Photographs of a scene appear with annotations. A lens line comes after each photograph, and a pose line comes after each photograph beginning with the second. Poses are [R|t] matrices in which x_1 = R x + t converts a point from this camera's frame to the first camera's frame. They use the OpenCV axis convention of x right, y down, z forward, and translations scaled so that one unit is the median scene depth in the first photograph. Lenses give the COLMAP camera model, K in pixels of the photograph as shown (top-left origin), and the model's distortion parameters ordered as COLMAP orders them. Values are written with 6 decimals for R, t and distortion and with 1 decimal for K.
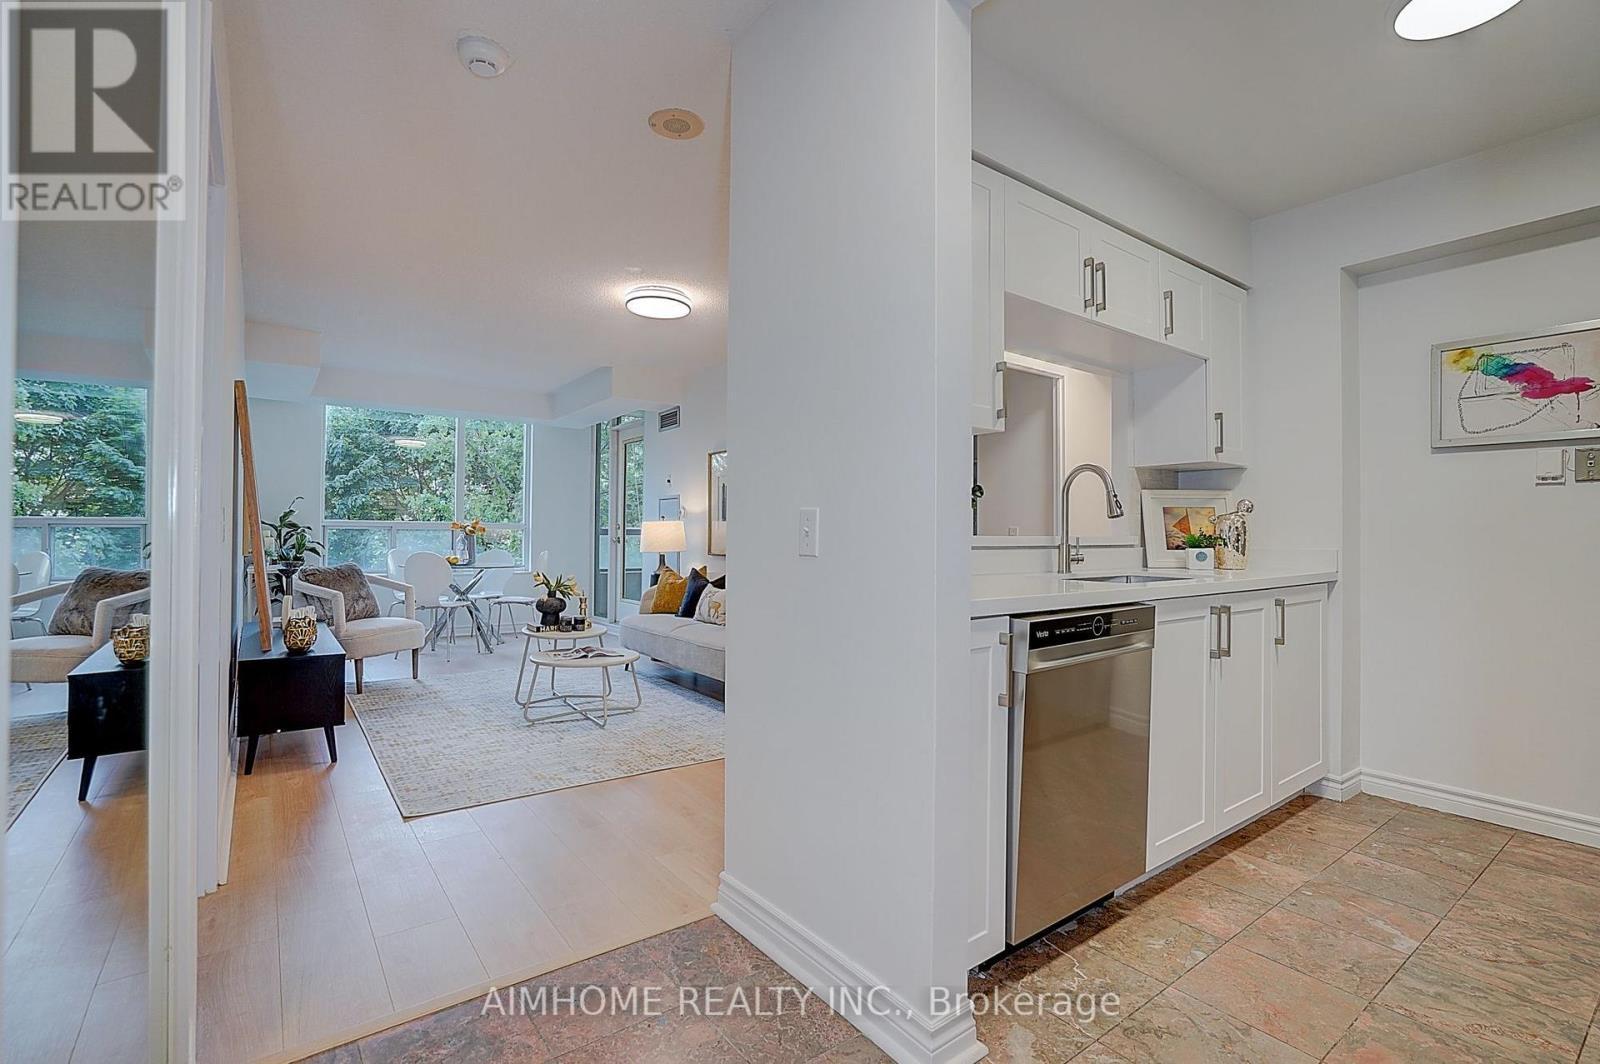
lens RADIAL K [[743.6, 0, 802.0], [0, 743.6, 527.3], [0, 0, 1]] dist [-0.045874, 0.018105]
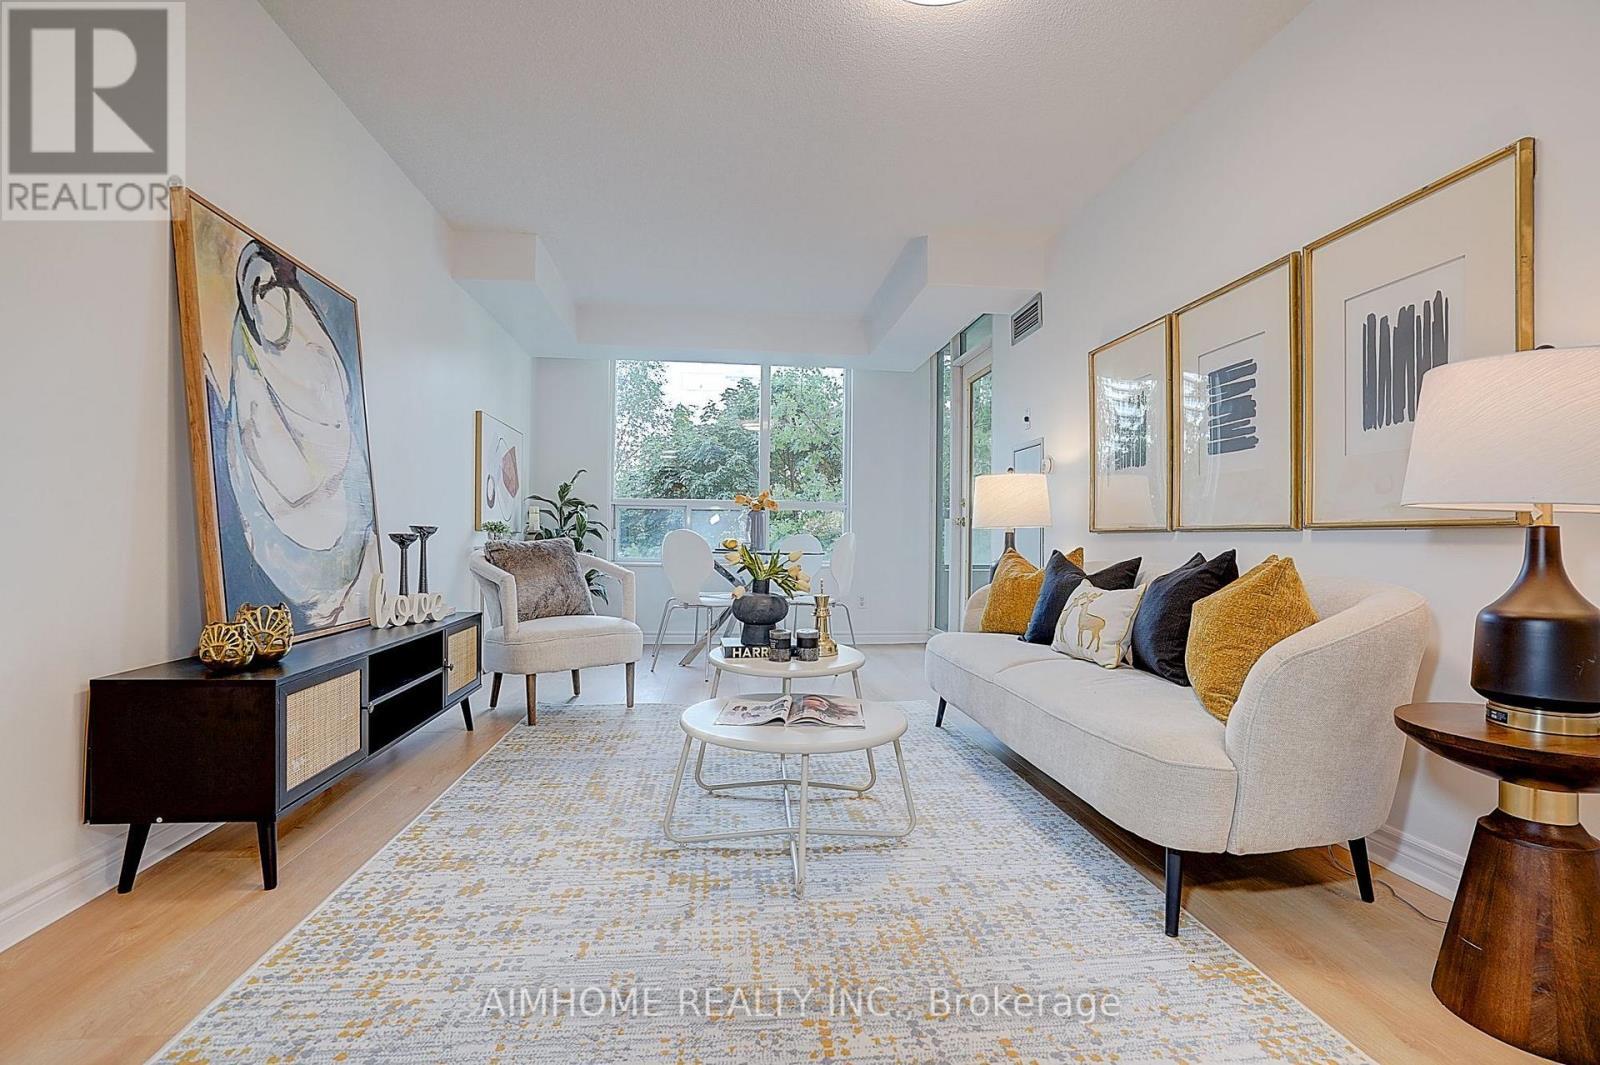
lens RADIAL K [[746.2, 0, 803.8], [0, 746.2, 538.2], [0, 0, 1]] dist [-0.061459, 0.024966]
pose [[0.865096, -0.000938, -0.501606, -0.056508], [0.001400, 0.999999, 0.000545, 0.070191], [0.501605, -0.001173, 0.865096, 0.700711]]
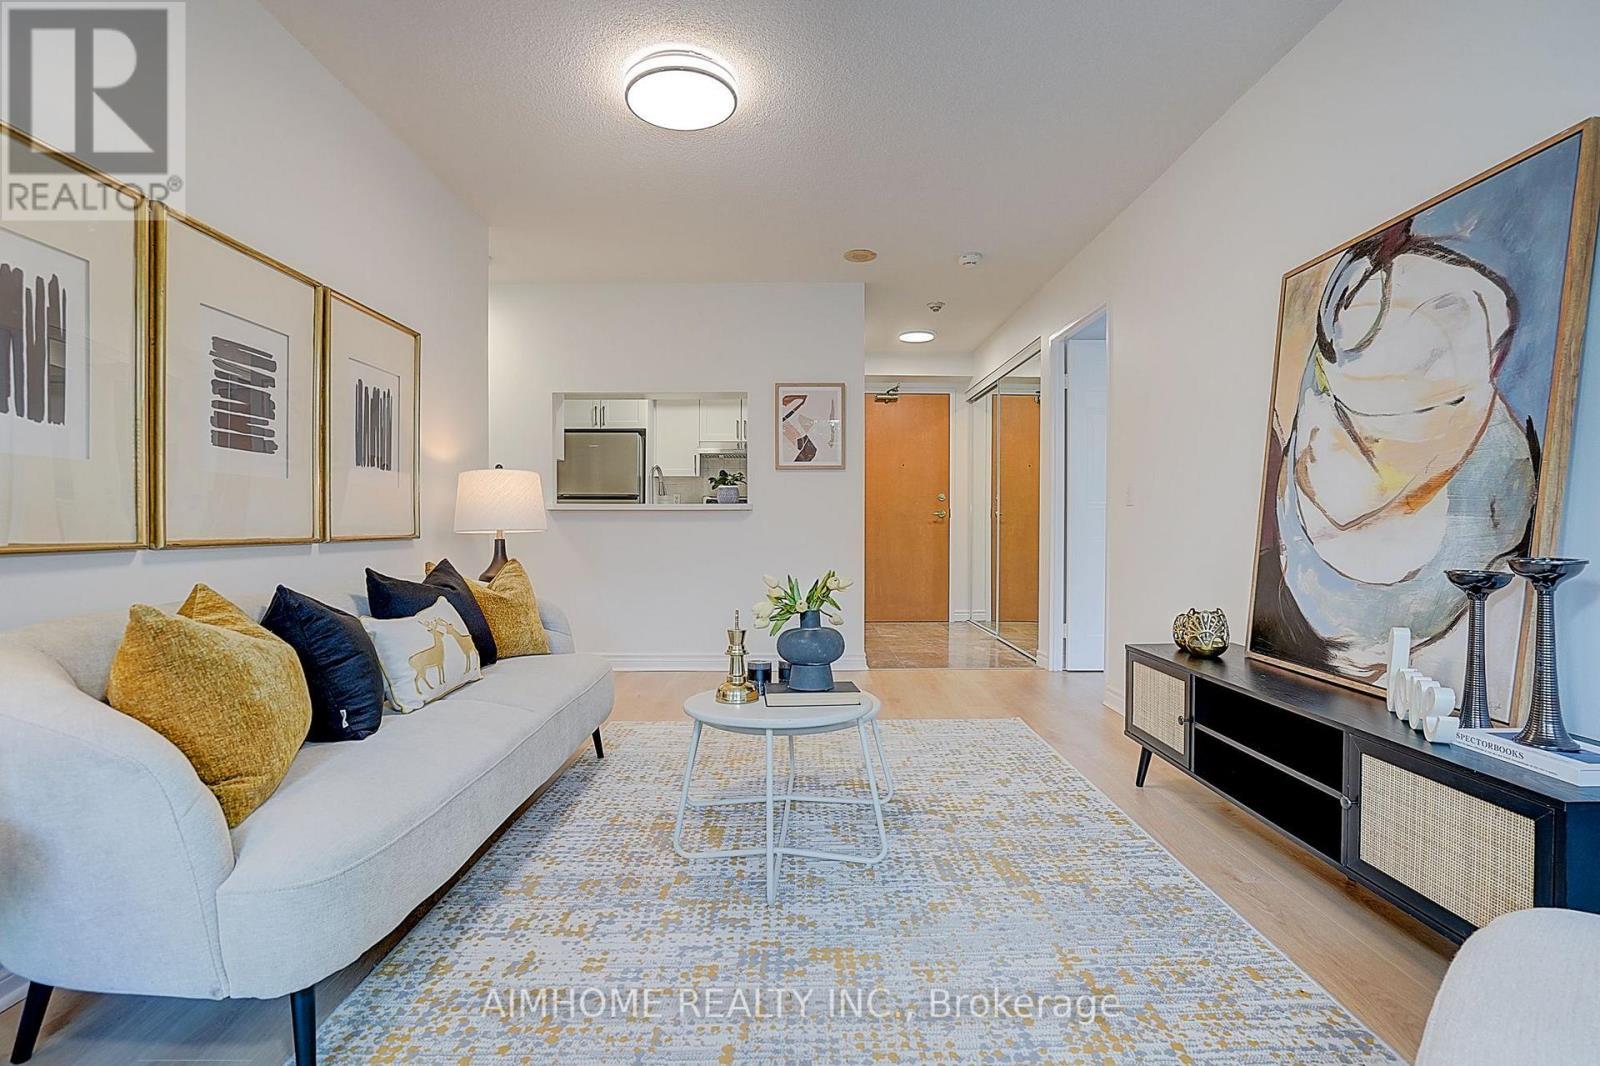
lens RADIAL K [[744.5, 0, 808.6], [0, 744.5, 535.5], [0, 0, 1]] dist [-0.063996, 0.034034]
pose [[-0.813531, -0.017843, 0.581248, -0.750545], [-0.009660, 0.999806, 0.017170, 0.041497], [-0.581442, 0.008353, -0.813545, 1.719511]]
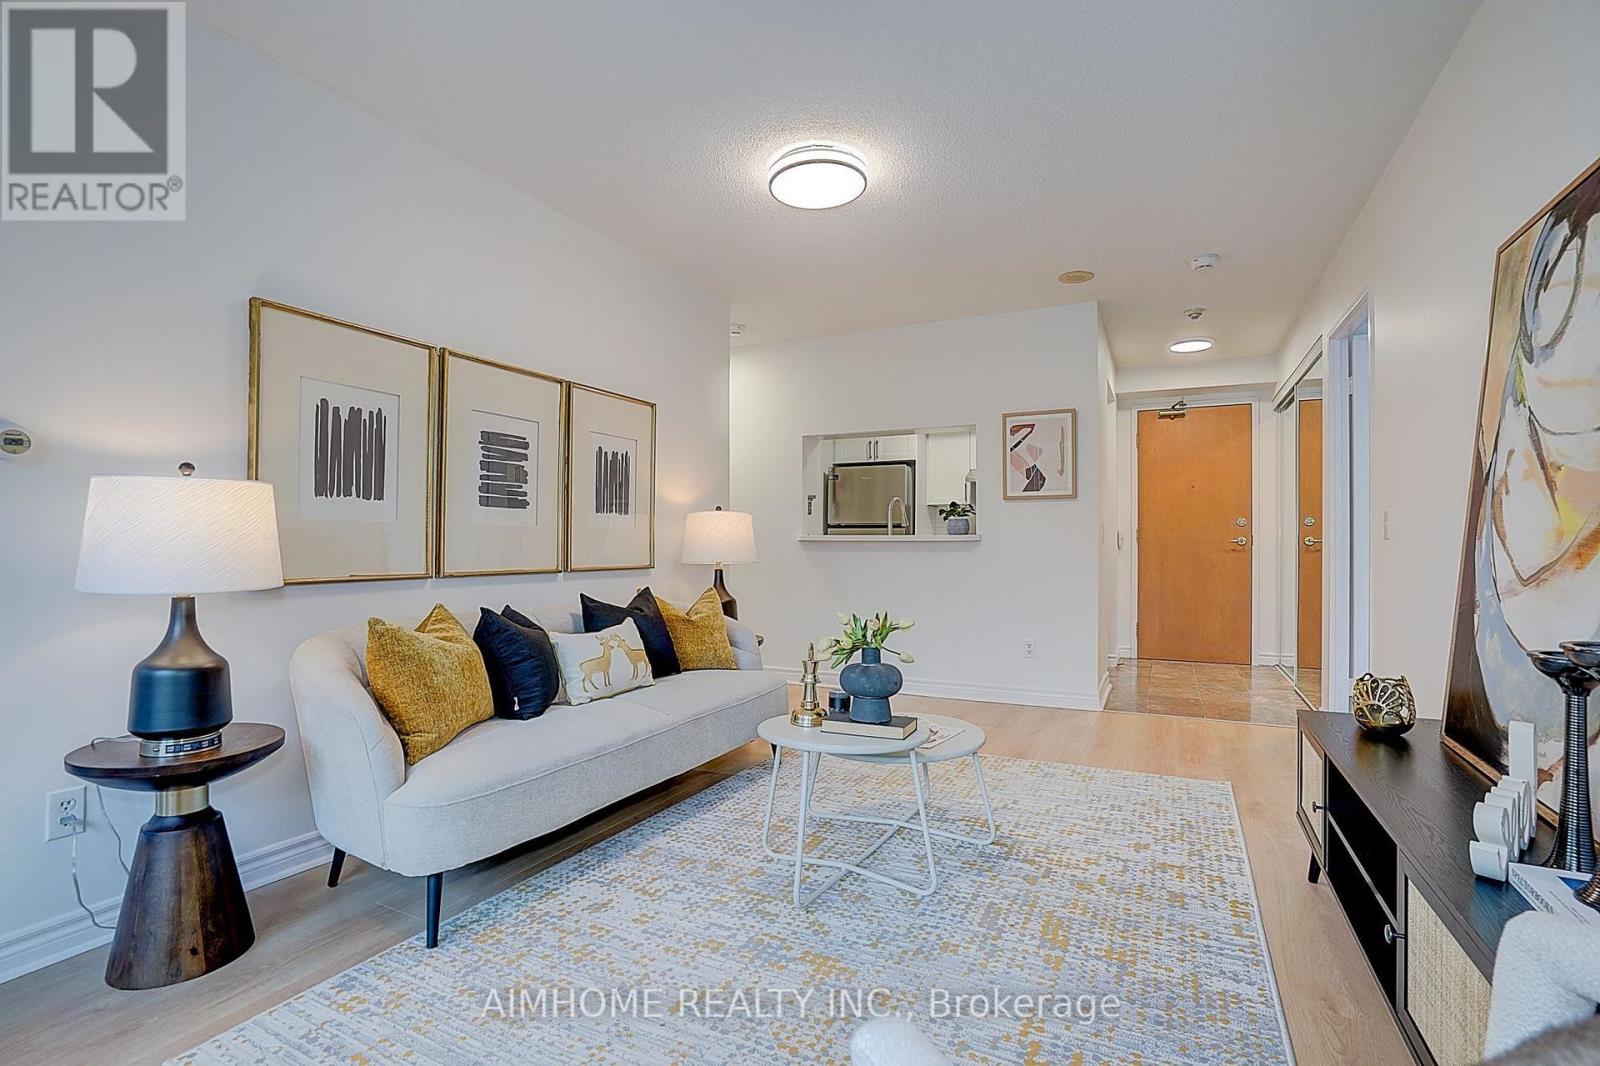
lens RADIAL K [[746.2, 0, 803.8], [0, 746.2, 538.7], [0, 0, 1]] dist [-0.061459, 0.024966]
pose [[-0.455444, -0.004237, 0.890254, -0.940897], [-0.010196, 0.999948, -0.000457, 0.019951], [-0.890206, -0.009285, -0.455464, 1.589445]]
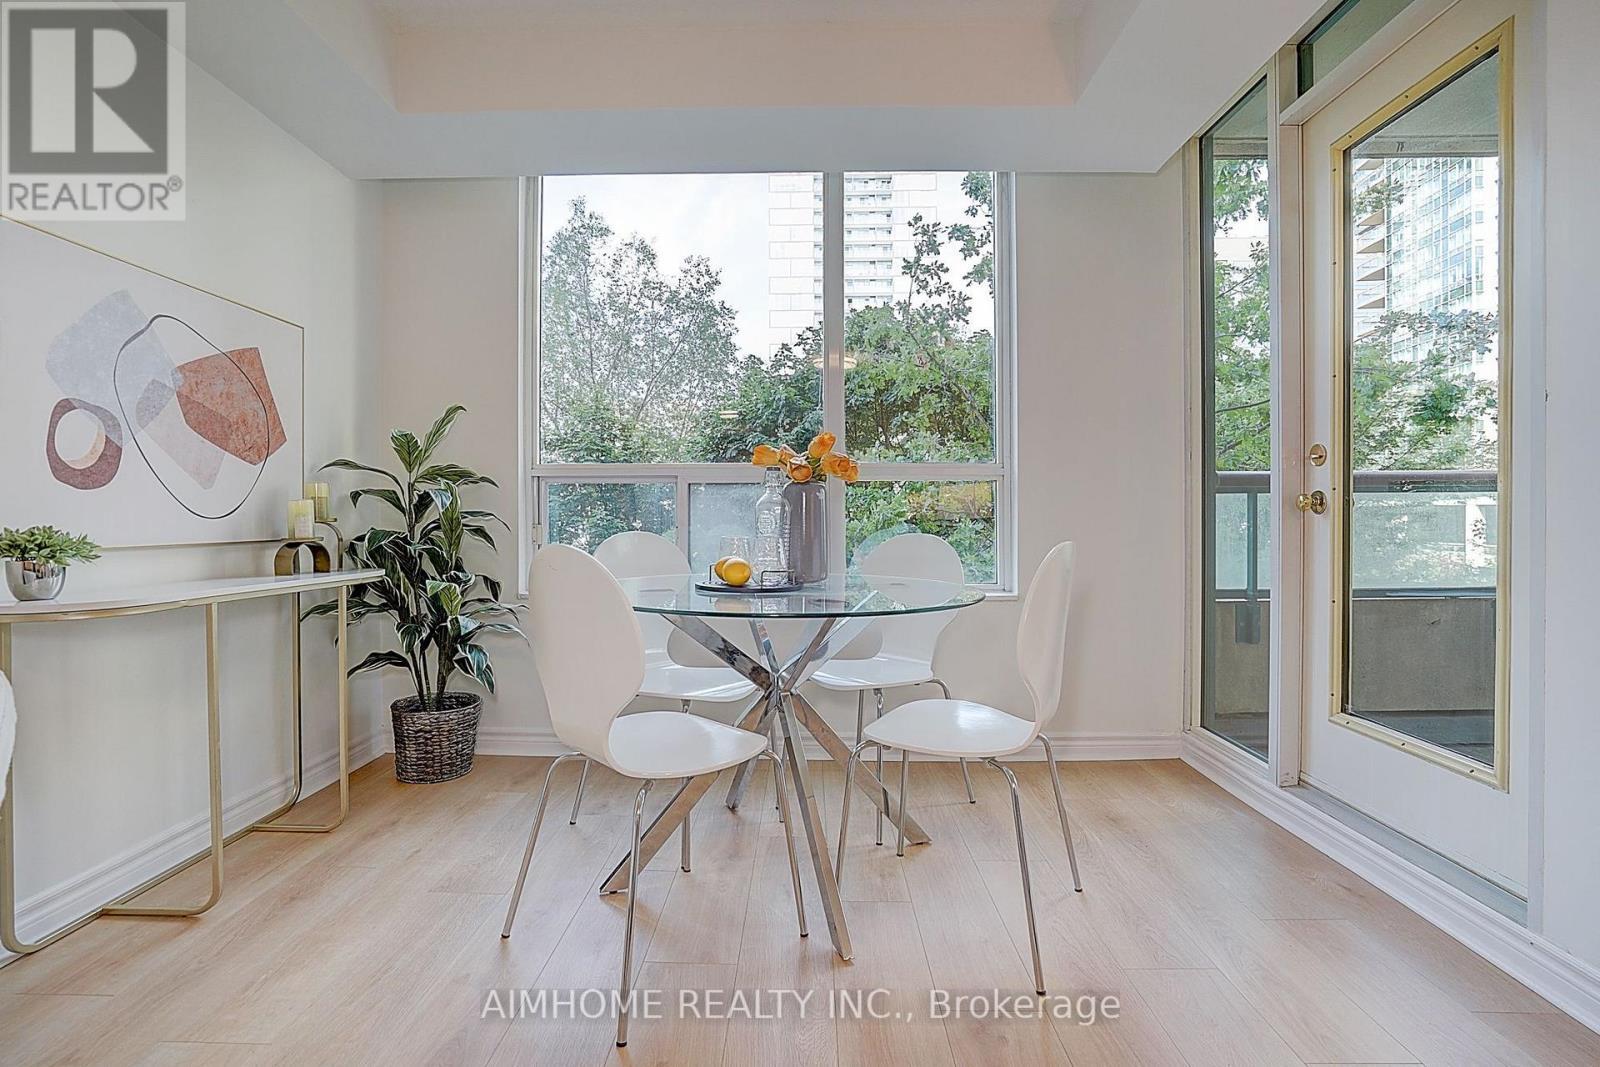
lens RADIAL K [[746.2, 0, 803.8], [0, 746.2, 539.2], [0, 0, 1]] dist [-0.061459, 0.024966]
pose [[0.793397, 0.010891, -0.608608, -0.514216], [0.014987, 0.999187, 0.037418, 0.039172], [0.608520, -0.038808, 0.792589, 1.446421]]
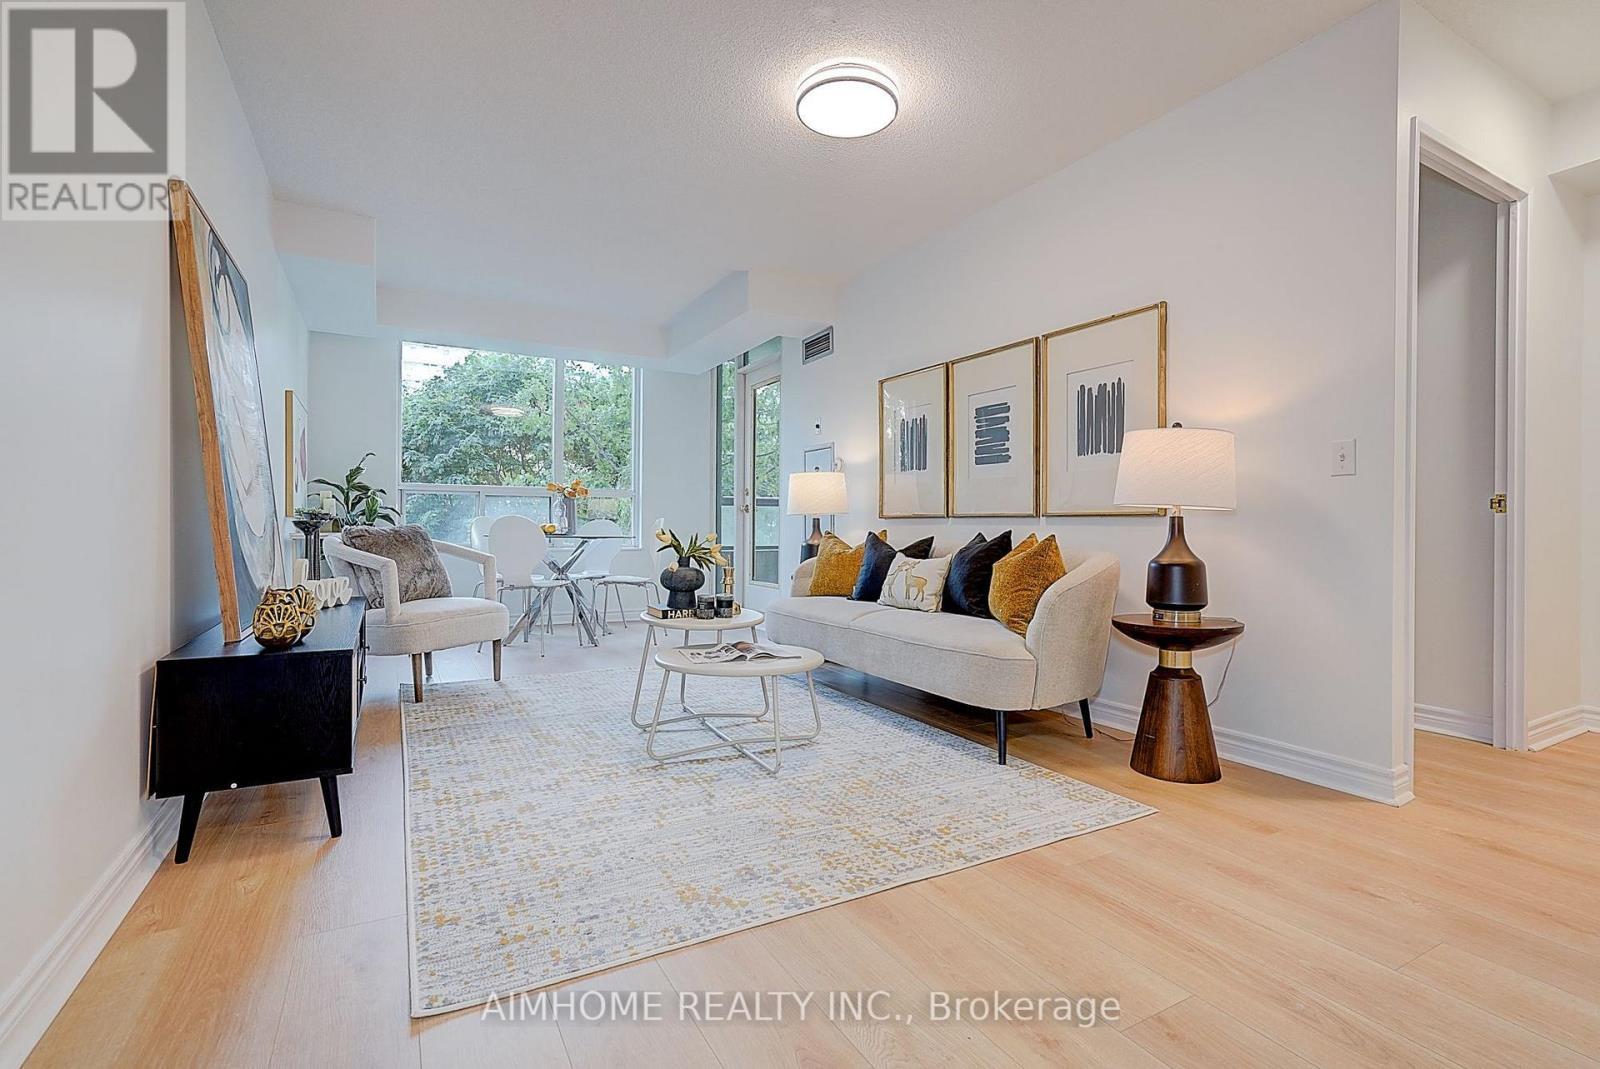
lens RADIAL K [[743.6, 0, 802.0], [0, 743.6, 529.8], [0, 0, 1]] dist [-0.045874, 0.018105]
pose [[0.992061, -0.002072, -0.125742, -0.187975], [0.003530, 0.999929, 0.011370, 0.068472], [0.125710, -0.011723, 0.991998, 0.444077]]
